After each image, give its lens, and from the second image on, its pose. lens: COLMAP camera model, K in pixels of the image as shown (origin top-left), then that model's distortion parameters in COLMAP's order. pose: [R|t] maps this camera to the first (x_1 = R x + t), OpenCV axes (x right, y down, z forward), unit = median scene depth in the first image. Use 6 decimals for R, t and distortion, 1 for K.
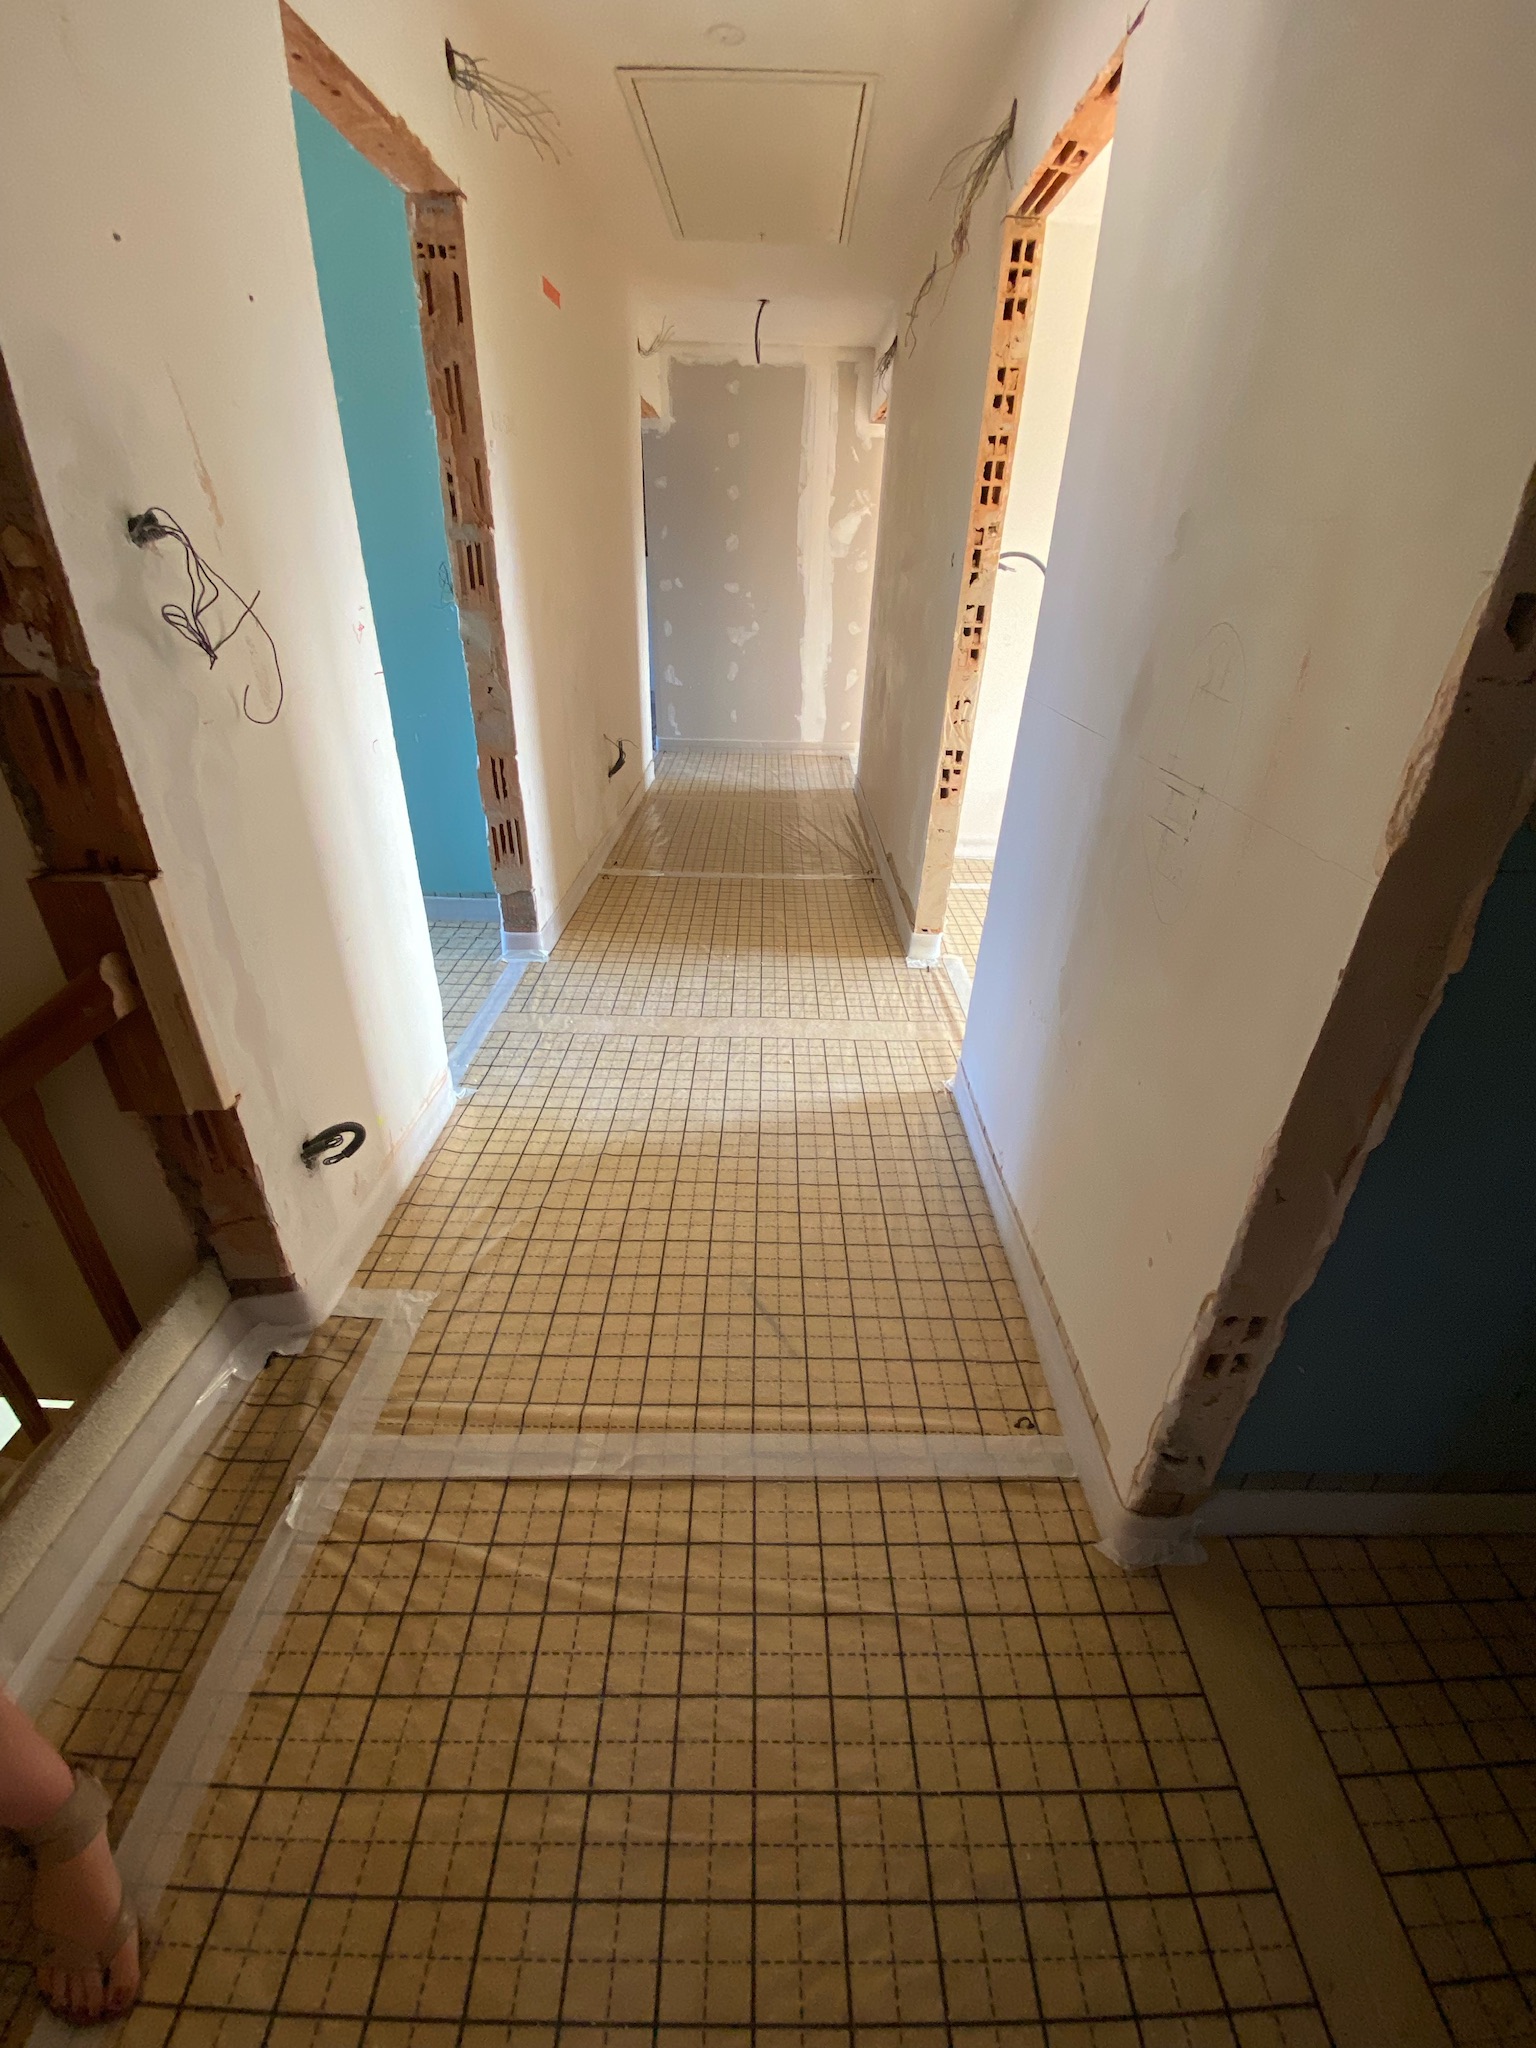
lens RADIAL K [[829.3, 0, 767.0], [0, 829.3, 1010.8], [0, 0, 1]] dist [0.007554, -0.014767]
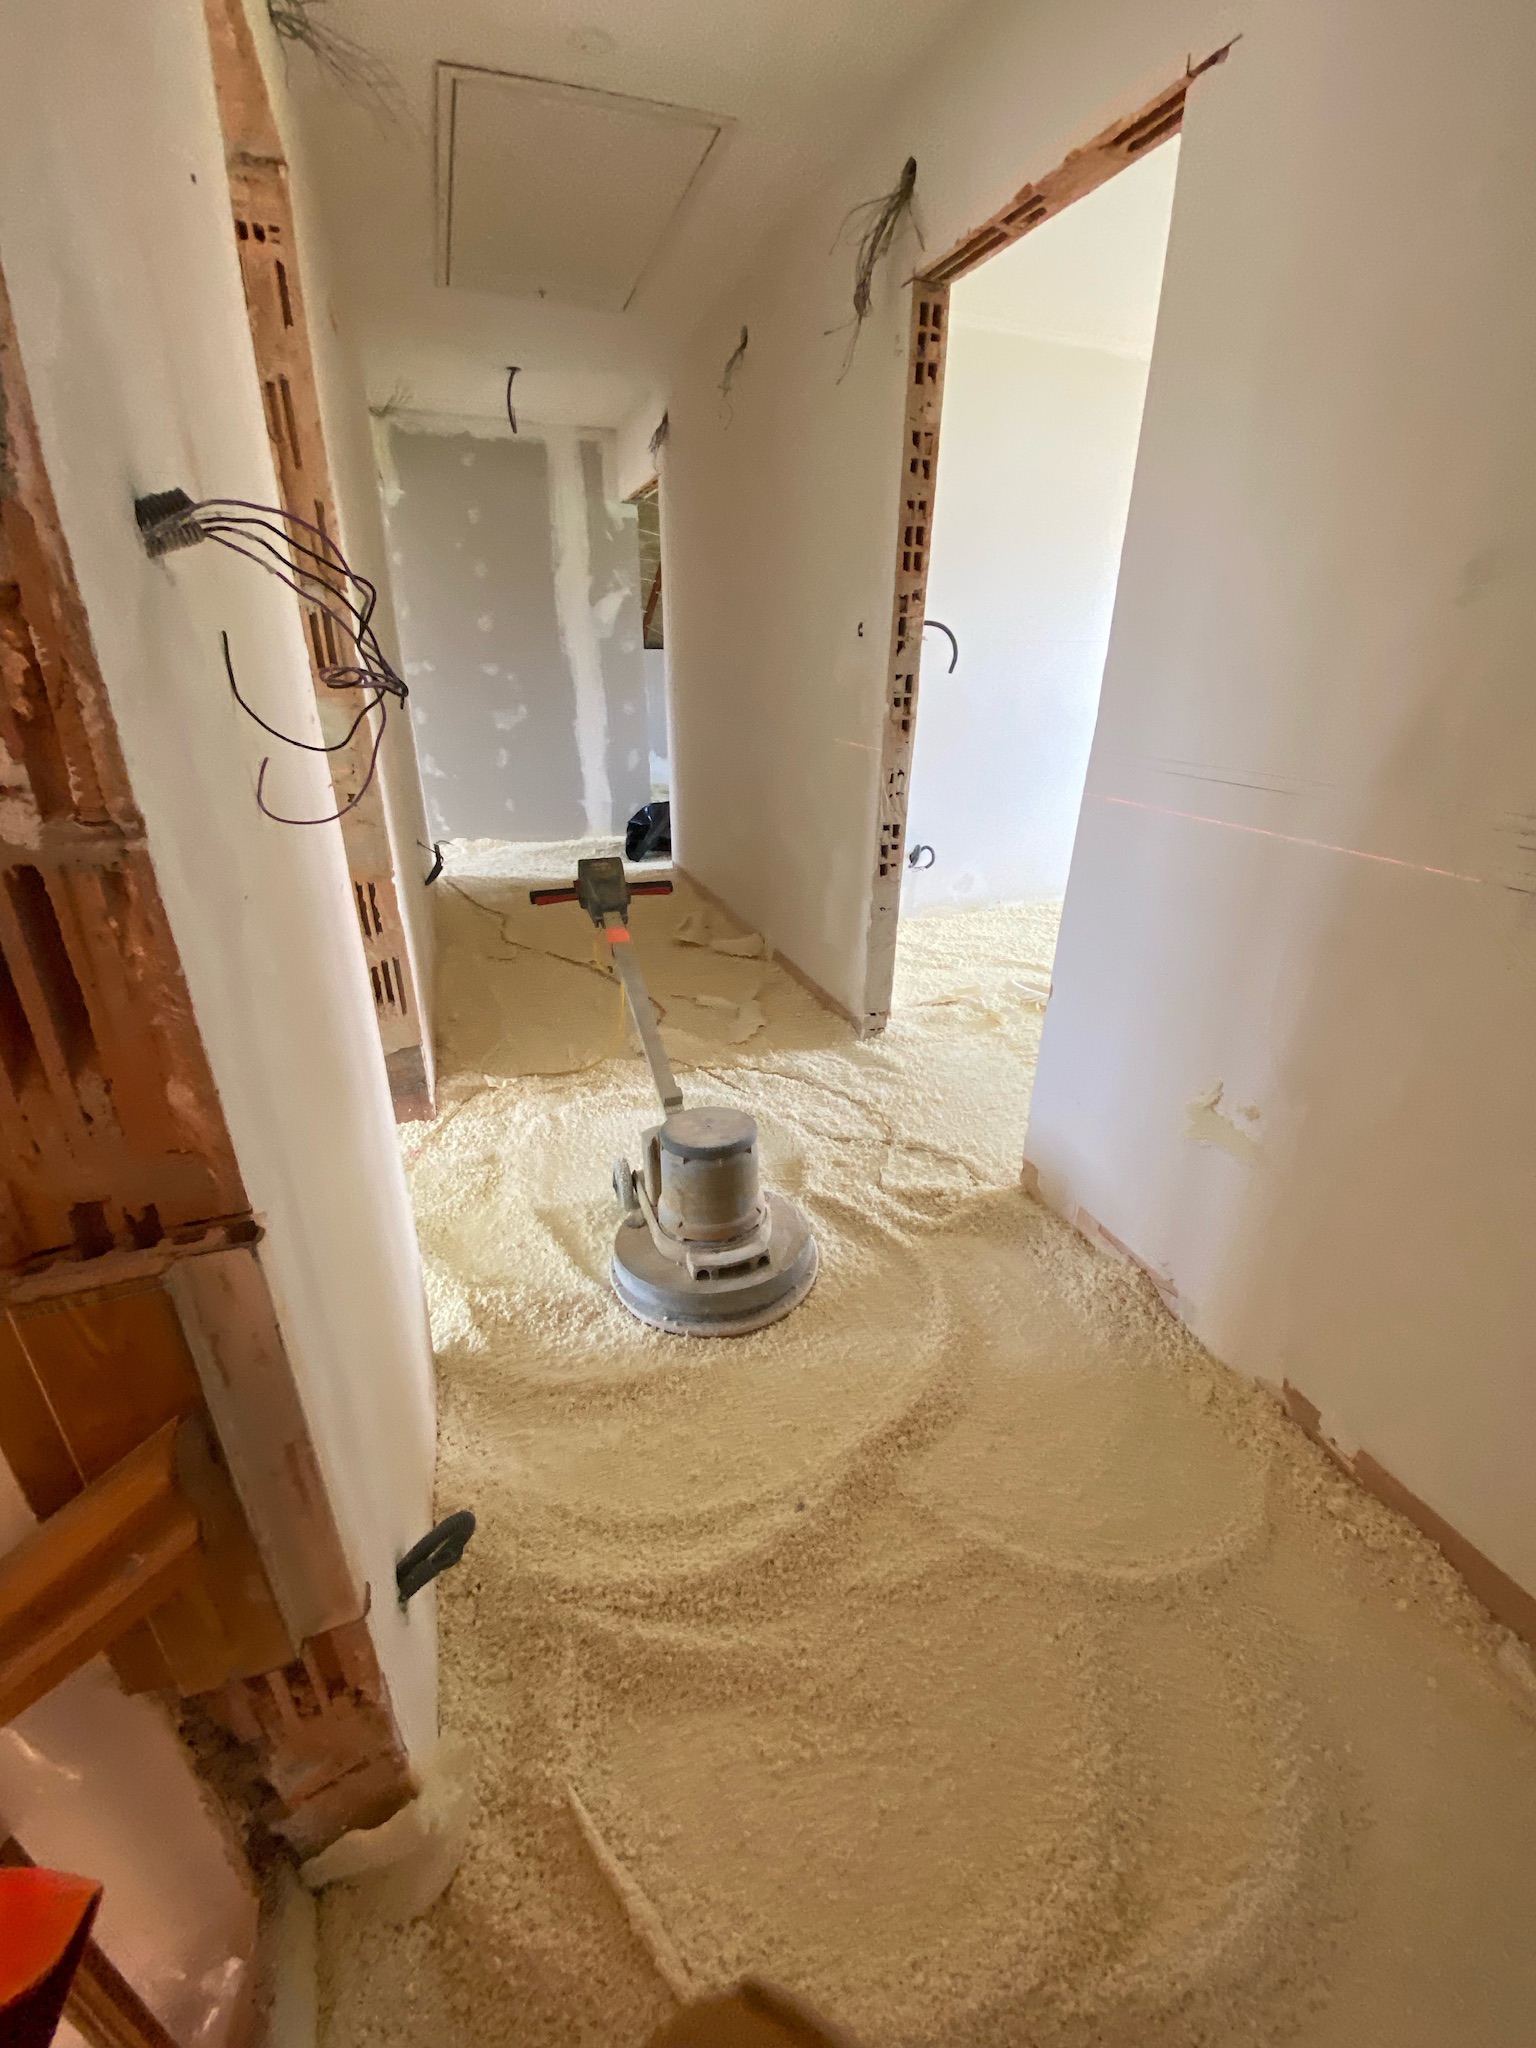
lens RADIAL K [[829.3, 0, 770.7], [0, 829.3, 1016.7], [0, 0, 1]] dist [0.007554, -0.014767]
pose [[0.935941, -0.154661, 0.316378, -0.267190], [0.178416, 0.982815, -0.047360, -0.093200], [-0.303616, 0.100773, 0.947450, 0.201360]]
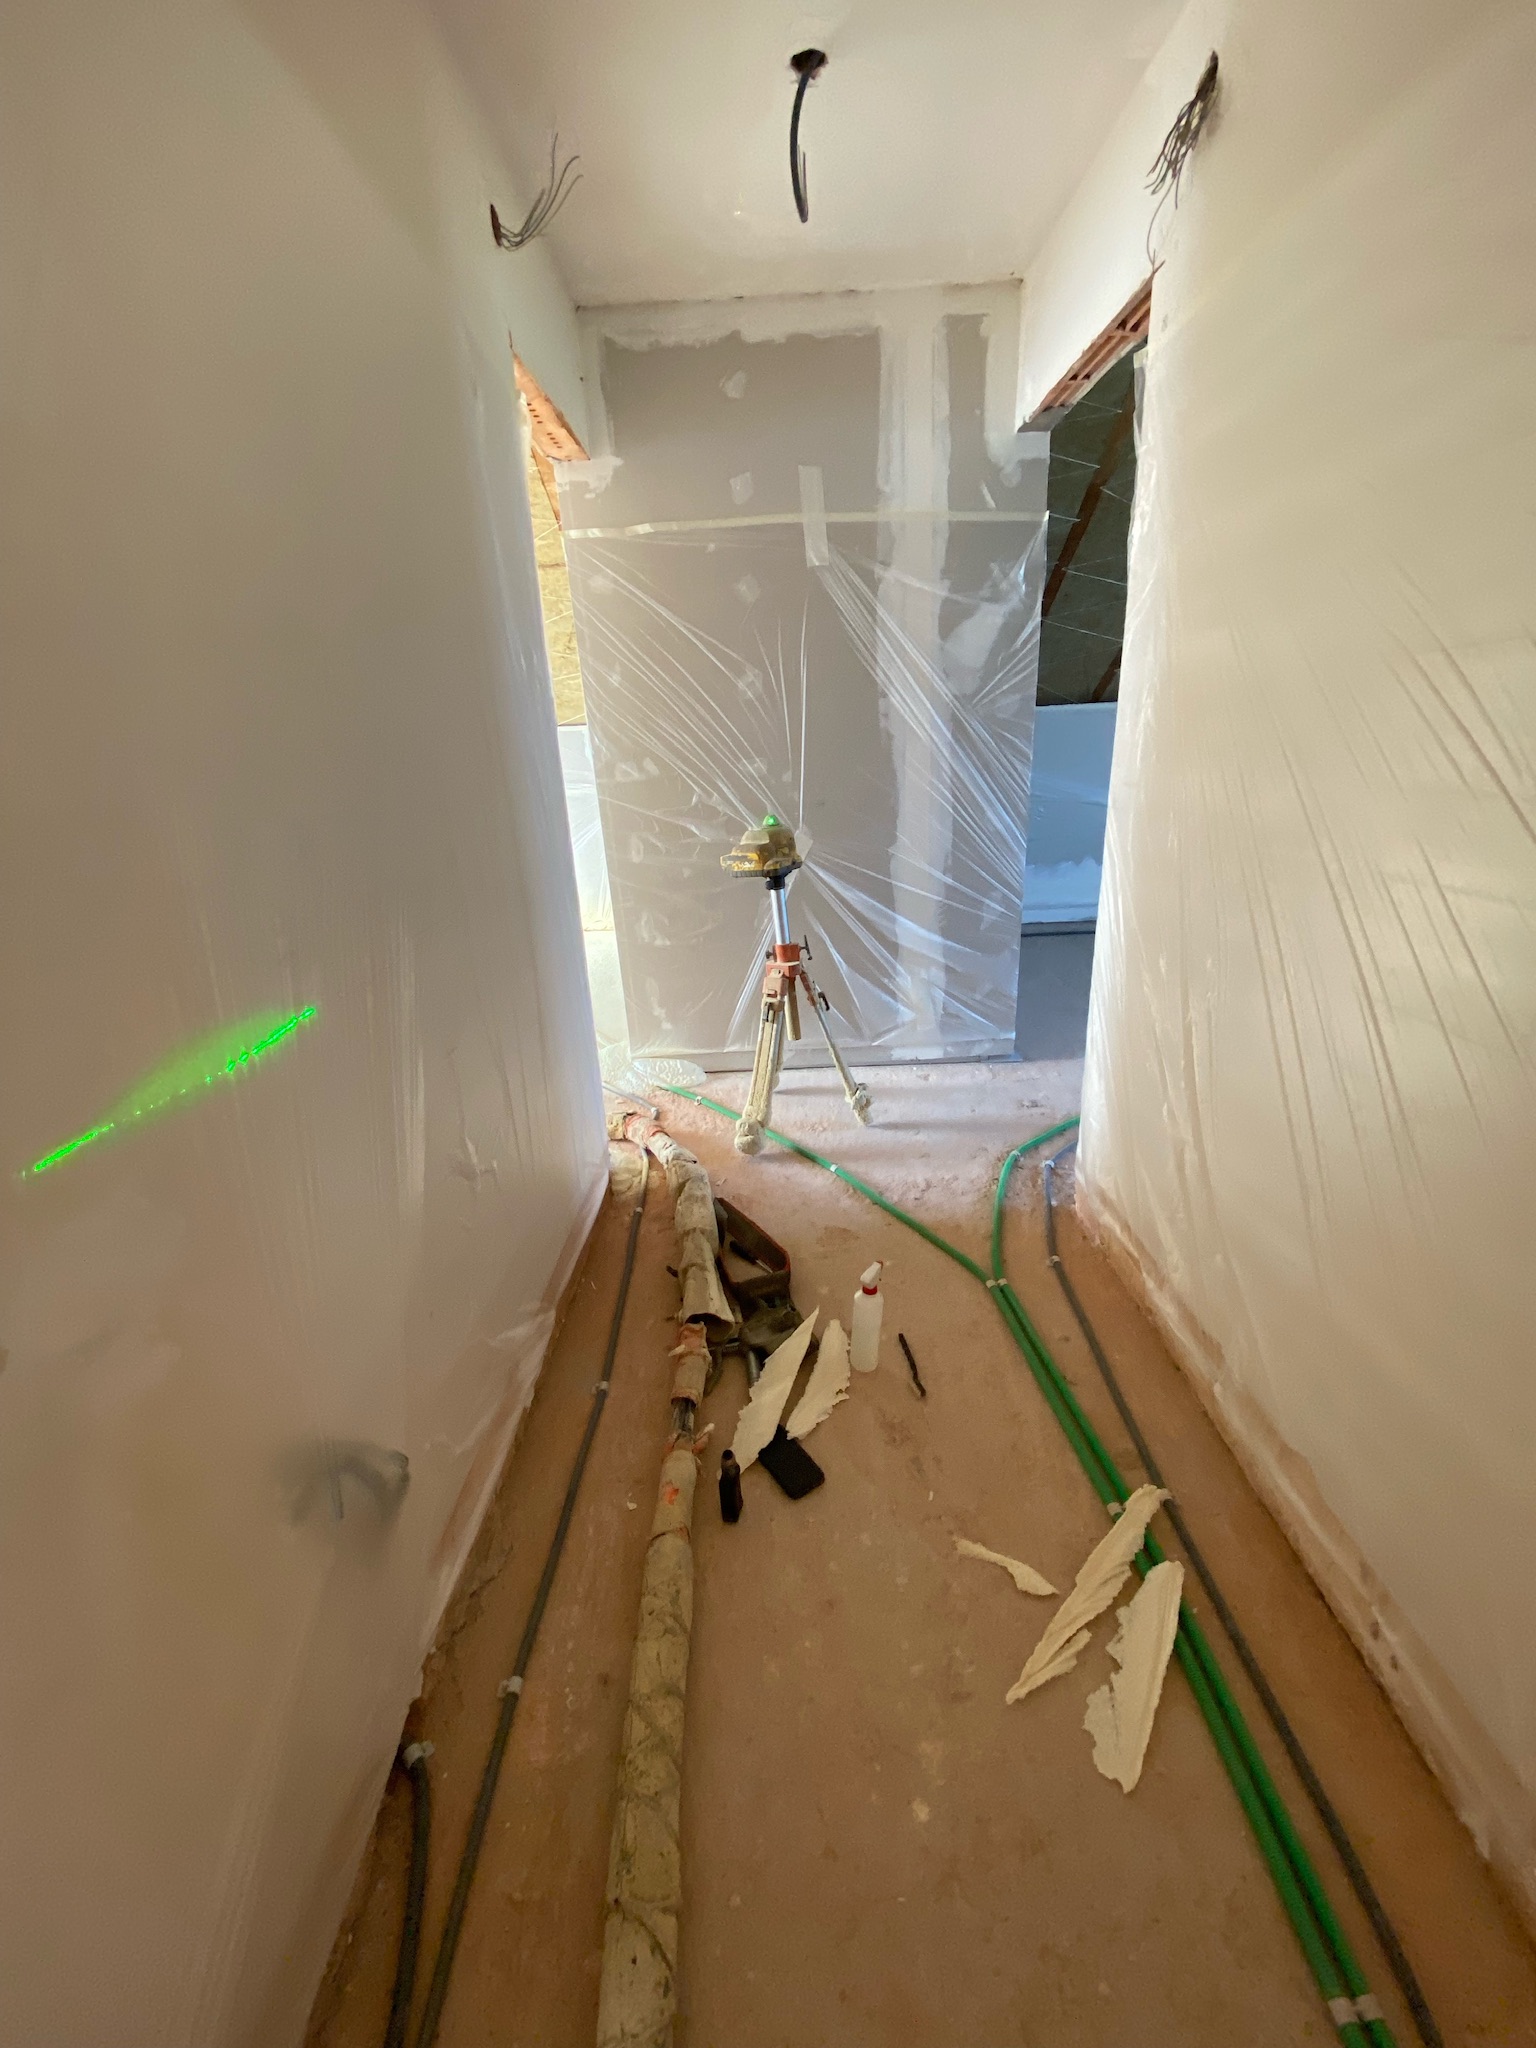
lens RADIAL K [[829.3, 0, 776.8], [0, 829.3, 1018.1], [0, 0, 1]] dist [0.007554, -0.014767]
pose [[0.997031, -0.073183, -0.023928, -0.074089], [0.068448, 0.984772, -0.159812, -0.713169], [0.035259, 0.157699, 0.986857, 1.356134]]
